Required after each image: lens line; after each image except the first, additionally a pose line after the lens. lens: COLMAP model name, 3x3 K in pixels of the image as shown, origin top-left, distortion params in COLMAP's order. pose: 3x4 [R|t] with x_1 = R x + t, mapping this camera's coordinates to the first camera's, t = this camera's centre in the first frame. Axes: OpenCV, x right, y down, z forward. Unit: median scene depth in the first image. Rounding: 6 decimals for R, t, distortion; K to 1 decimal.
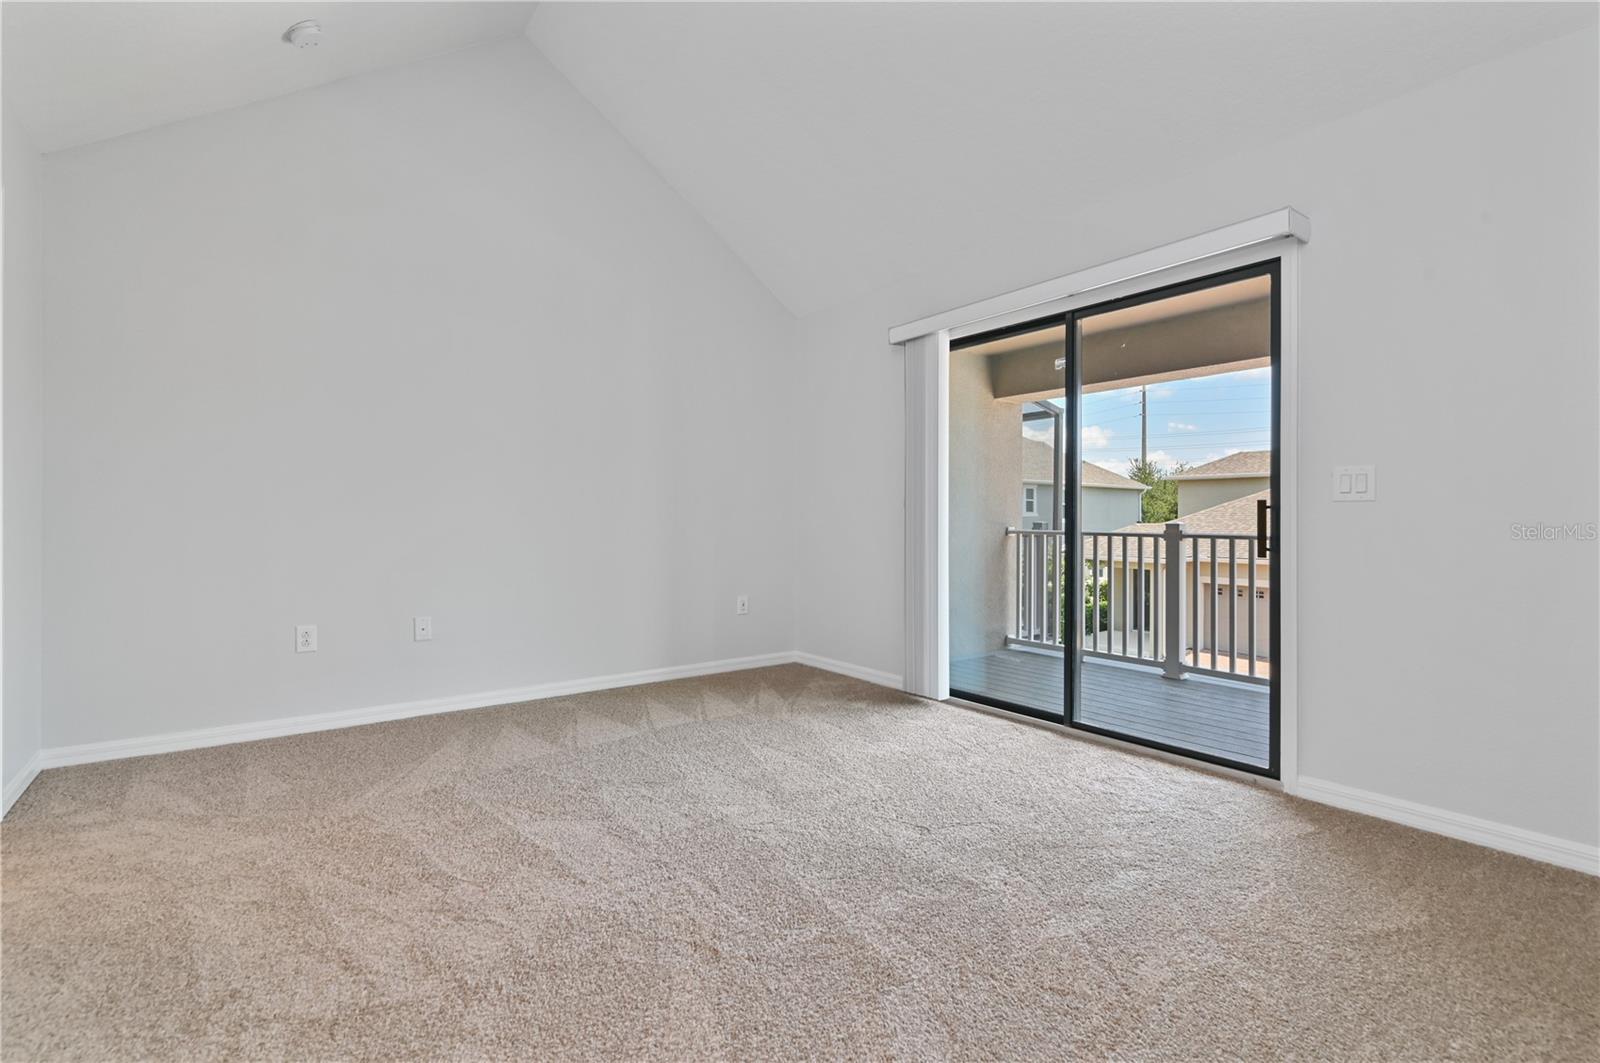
lens RADIAL K [[735.5, 0, 786.3], [0, 735.5, 520.2], [0, 0, 1]] dist [-0.001674, -0.001640]
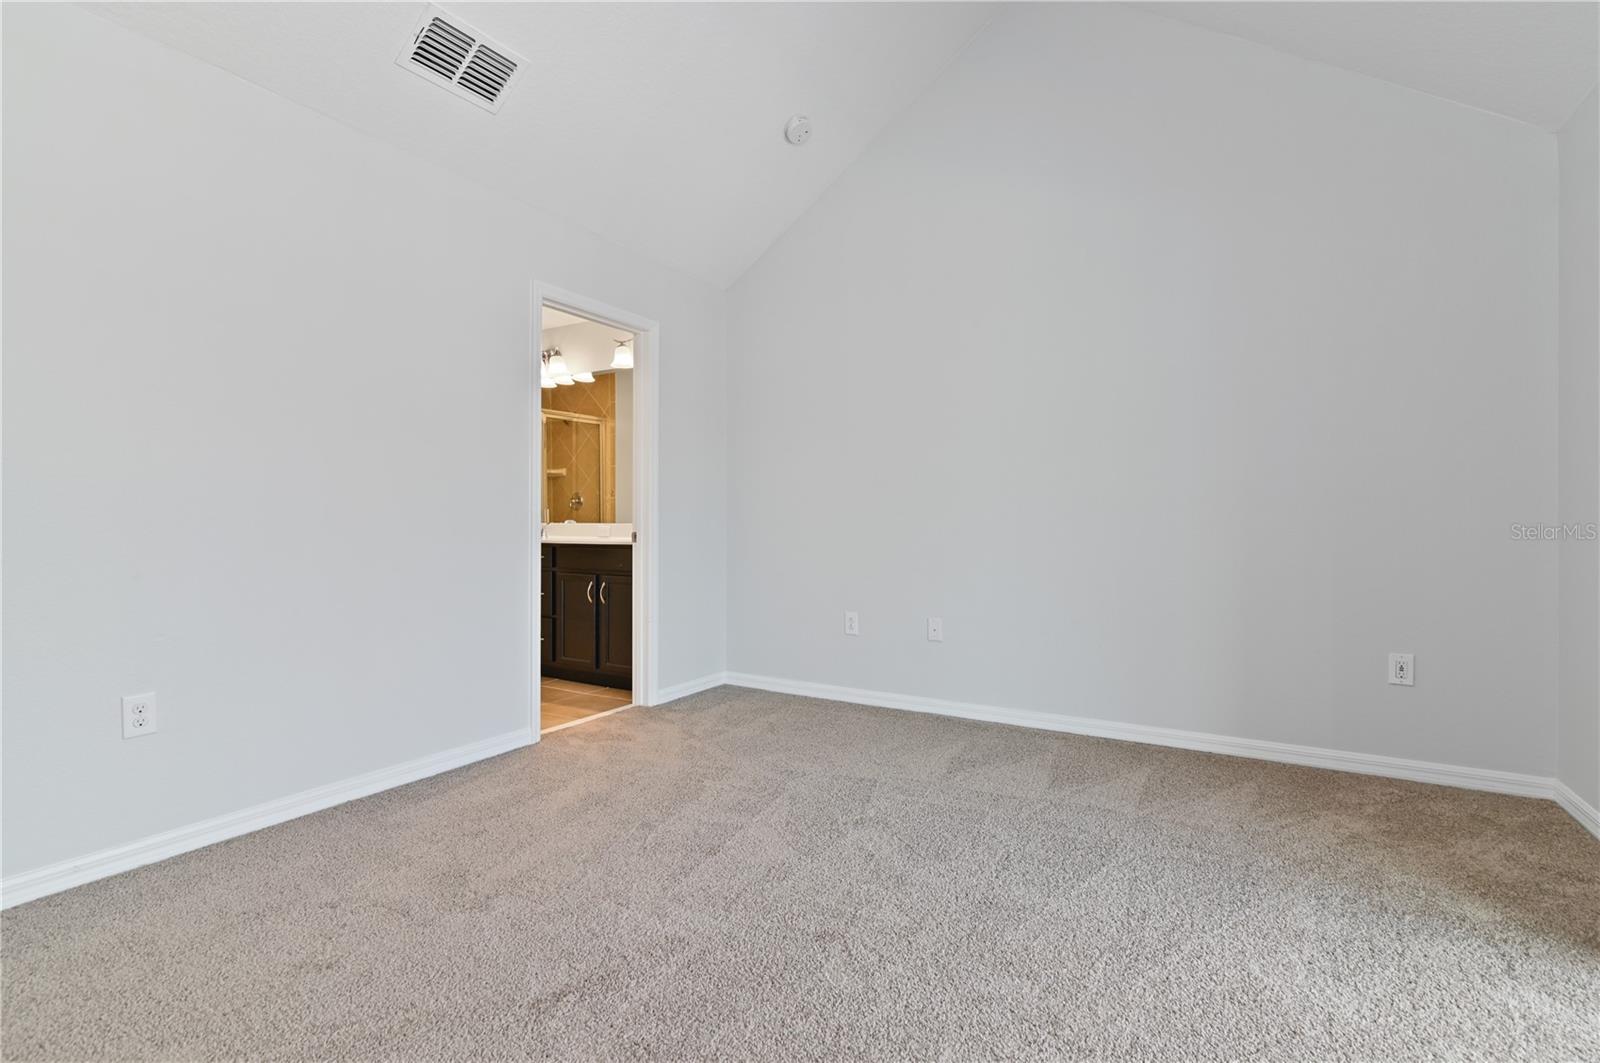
lens RADIAL K [[735.5, 0, 802.5], [0, 735.5, 526.9], [0, 0, 1]] dist [-0.001674, -0.001640]
pose [[0.384004, 0.001640, -0.923330, 0.467966], [-0.000484, 0.999999, 0.001575, 0.002252], [0.923331, -0.000158, 0.384005, 0.523114]]
